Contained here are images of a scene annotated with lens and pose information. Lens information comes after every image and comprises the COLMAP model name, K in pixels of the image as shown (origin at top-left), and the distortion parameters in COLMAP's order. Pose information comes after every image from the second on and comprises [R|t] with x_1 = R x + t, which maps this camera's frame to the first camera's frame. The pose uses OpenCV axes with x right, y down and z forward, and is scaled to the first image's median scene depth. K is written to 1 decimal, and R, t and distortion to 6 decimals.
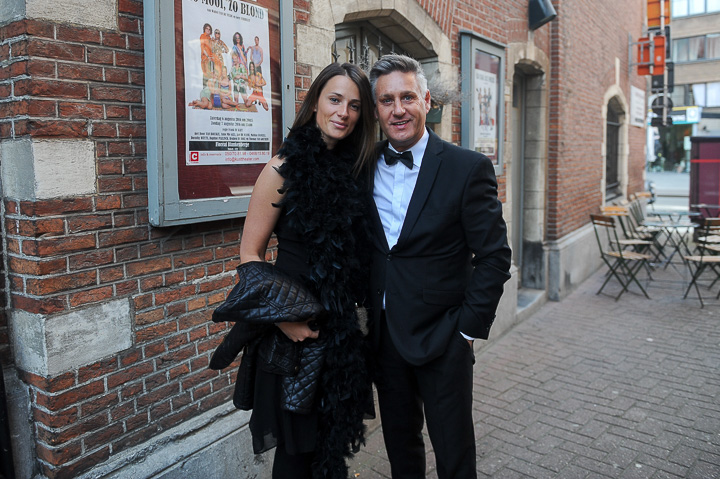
lens RADIAL K [[579.6, 0, 348.5], [0, 579.6, 195.5], [0, 0, 1]] dist [-0.051260, -0.005138]
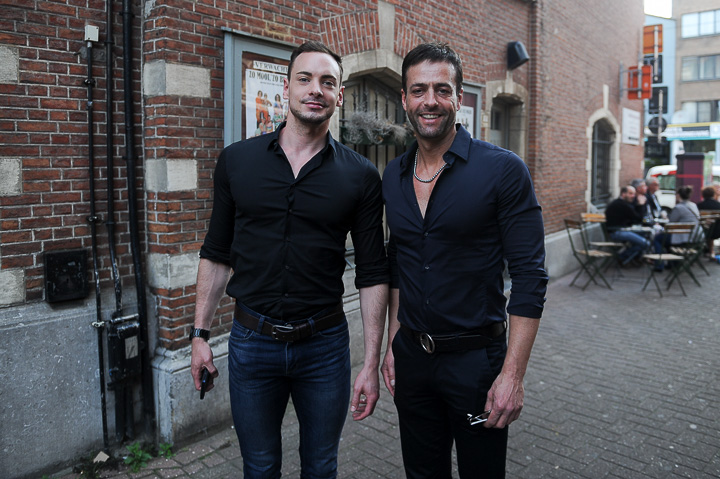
lens RADIAL K [[593.0, 0, 384.6], [0, 593.0, 187.5], [0, 0, 1]] dist [-0.046211, -0.010231]
pose [[0.999833, 0.018207, 0.001369, 0.055820], [-0.018160, 0.999418, -0.028865, 0.013241], [-0.001894, 0.028835, 0.999582, -0.329151]]
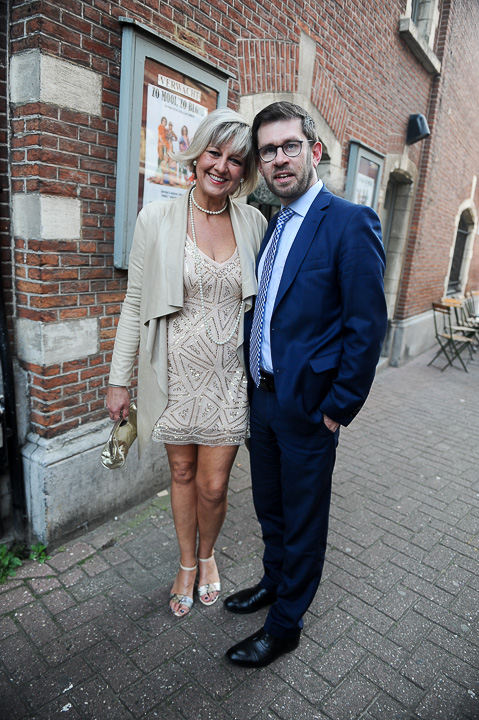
lens RADIAL K [[486.9, 0, 237.3], [0, 486.9, 359.3], [0, 0, 1]] dist [-0.052261, -0.002318]
pose [[0.995510, 0.091095, 0.025703, -0.026424], [-0.094177, 0.980459, 0.172715, 0.016741], [-0.009467, -0.174360, 0.984636, -0.076642]]
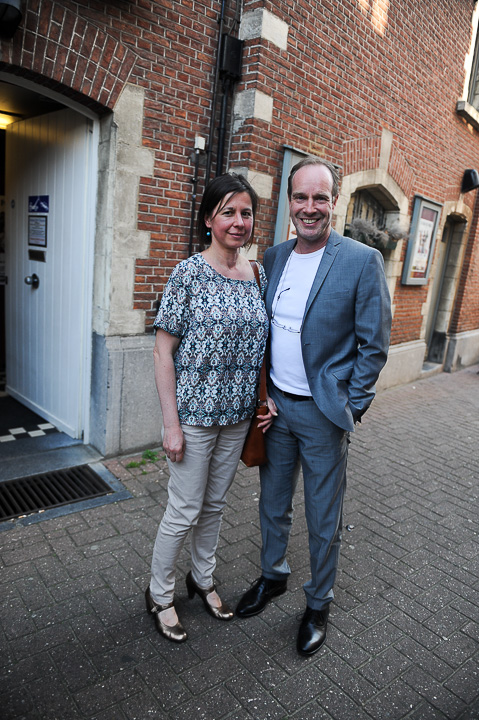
lens RADIAL K [[486.9, 0, 237.3], [0, 486.9, 359.3], [0, 0, 1]] dist [-0.052261, -0.002318]
pose [[0.985746, 0.138016, -0.096213, -0.102028], [-0.122771, 0.981105, 0.149535, 0.032882], [0.115033, -0.135591, 0.984064, -0.435536]]
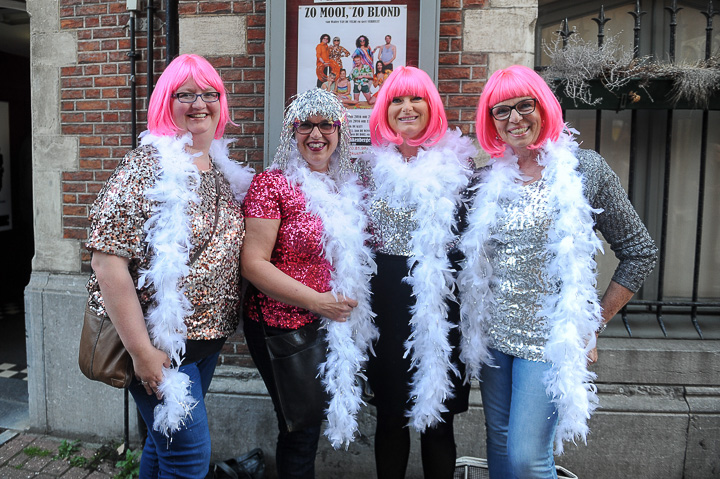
lens RADIAL K [[567.0, 0, 291.2], [0, 567.0, 202.1], [0, 0, 1]] dist [-0.036597, -0.007263]
pose [[0.470611, 0.088357, -0.877906, 0.336877], [-0.083175, 0.994985, 0.055553, -0.009970], [0.878412, 0.046876, 0.475600, 0.190301]]
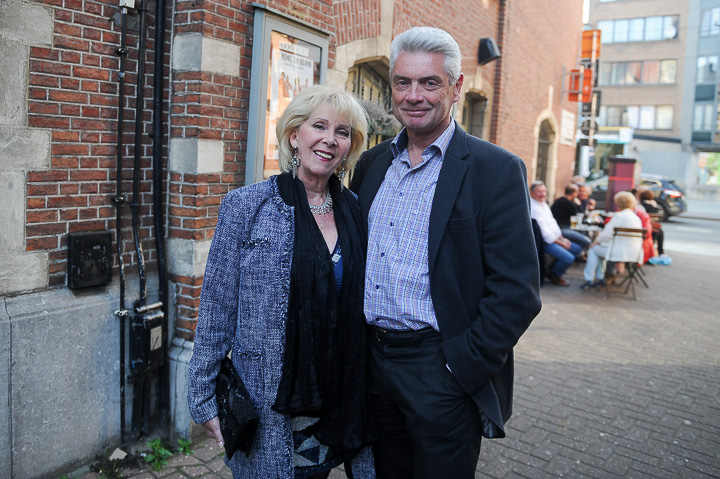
lens RADIAL K [[595.4, 0, 349.3], [0, 595.4, 187.1], [0, 0, 1]] dist [-0.049425, -0.006891]
pose [[0.992665, 0.064685, 0.102134, -0.095285], [-0.063703, 0.997886, -0.012859, 0.015016], [-0.102750, 0.006258, 0.994688, -0.306561]]
